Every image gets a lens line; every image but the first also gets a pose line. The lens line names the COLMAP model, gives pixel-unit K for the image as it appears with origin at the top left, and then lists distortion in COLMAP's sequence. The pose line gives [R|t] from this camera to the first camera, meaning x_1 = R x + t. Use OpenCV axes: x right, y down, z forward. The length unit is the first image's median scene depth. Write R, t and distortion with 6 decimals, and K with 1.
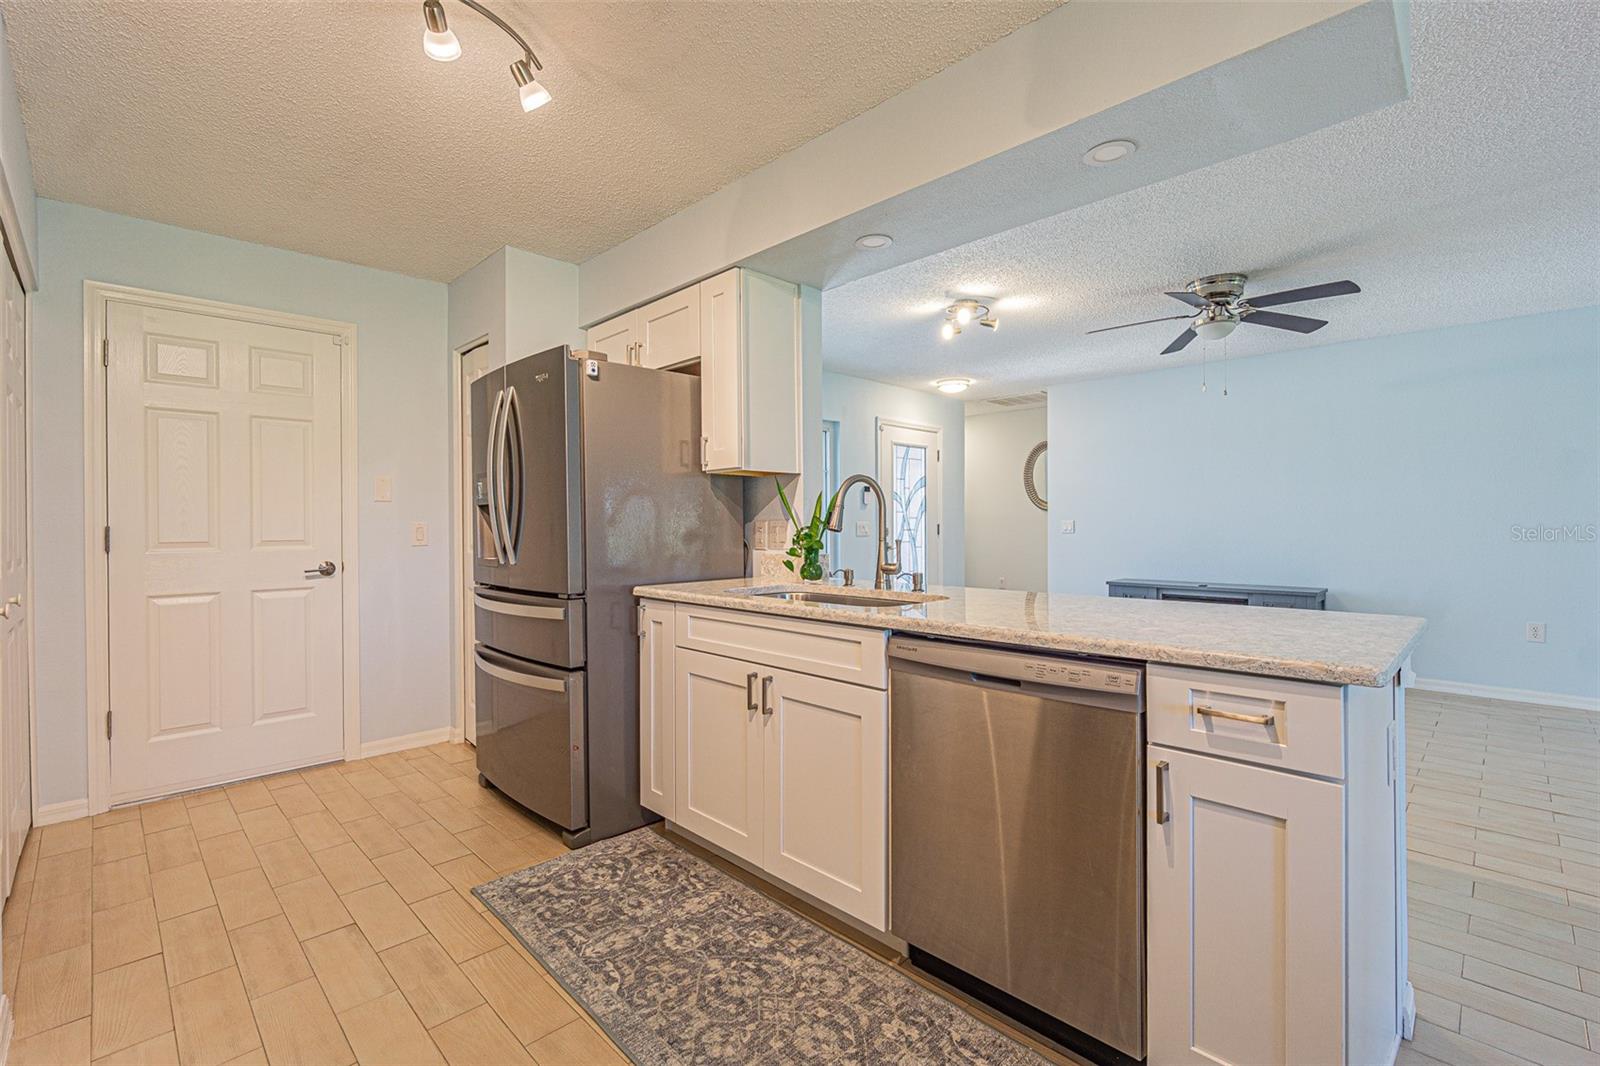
lens RADIAL K [[699.4, 0, 804.5], [0, 699.4, 525.3], [0, 0, 1]] dist [-0.004518, -0.000591]
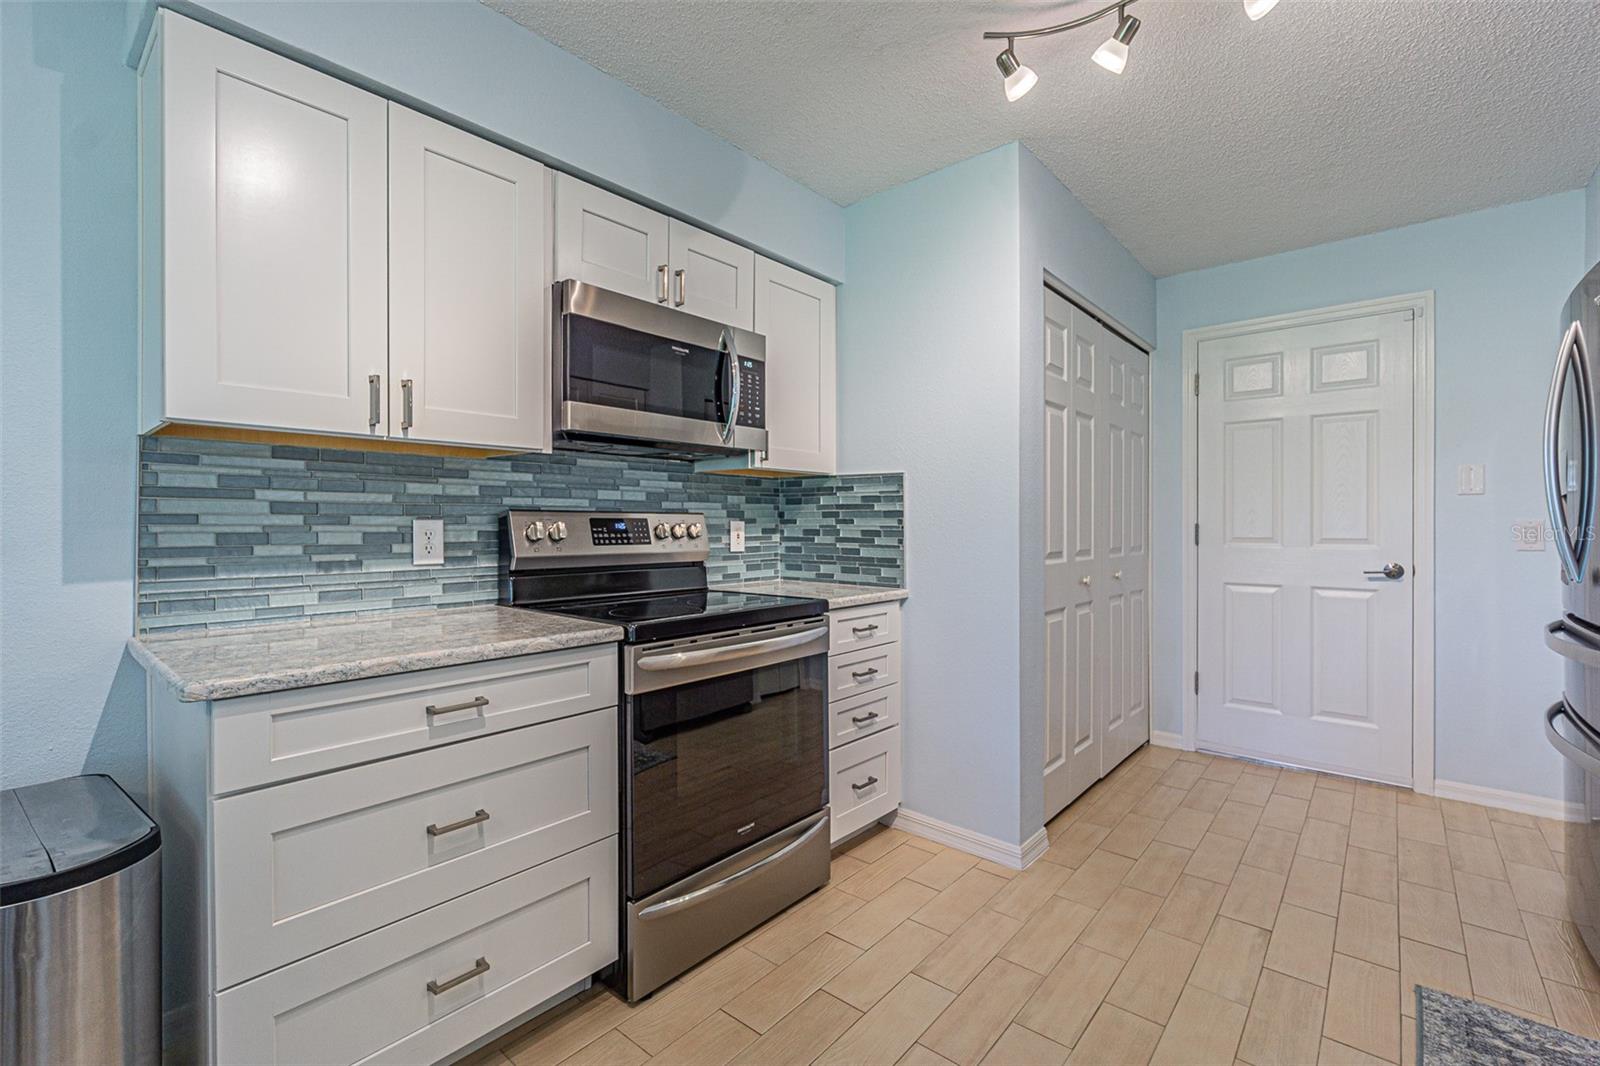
lens RADIAL K [[699.4, 0, 781.1], [0, 699.4, 521.3], [0, 0, 1]] dist [-0.004518, -0.000591]
pose [[0.066142, 0.001041, -0.997810, 0.181233], [-0.003744, 0.999993, 0.000795, -0.000546], [0.997803, 0.003683, 0.066145, 0.158056]]
